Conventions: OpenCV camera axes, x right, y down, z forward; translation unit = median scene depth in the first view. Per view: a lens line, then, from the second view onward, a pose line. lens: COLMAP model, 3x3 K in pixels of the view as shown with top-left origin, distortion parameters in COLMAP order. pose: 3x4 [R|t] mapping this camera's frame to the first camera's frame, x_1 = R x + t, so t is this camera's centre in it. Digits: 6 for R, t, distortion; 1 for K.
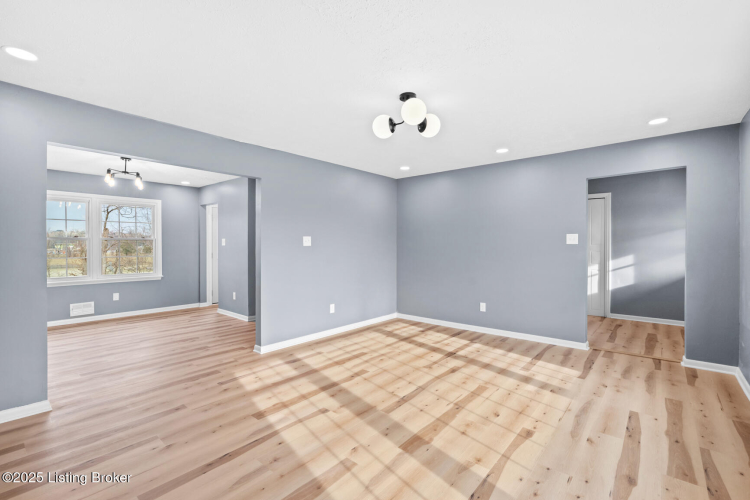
lens RADIAL K [[341.9, 0, 375.3], [0, 341.9, 246.6], [0, 0, 1]] dist [0.001552, 0.001468]
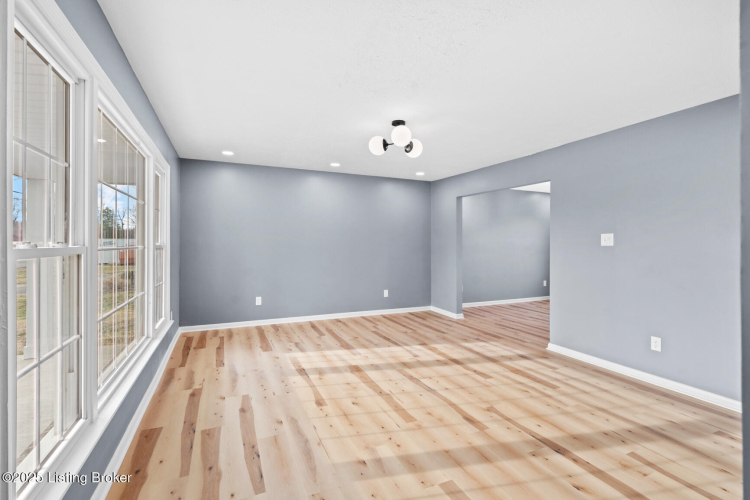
lens RADIAL K [[341.9, 0, 375.8], [0, 341.9, 247.0], [0, 0, 1]] dist [0.001552, 0.001468]
pose [[-0.435873, 0.006035, -0.899988, 1.065852], [-0.008566, 0.999904, 0.010854, -0.004276], [0.899967, 0.012440, -0.435780, 1.263718]]
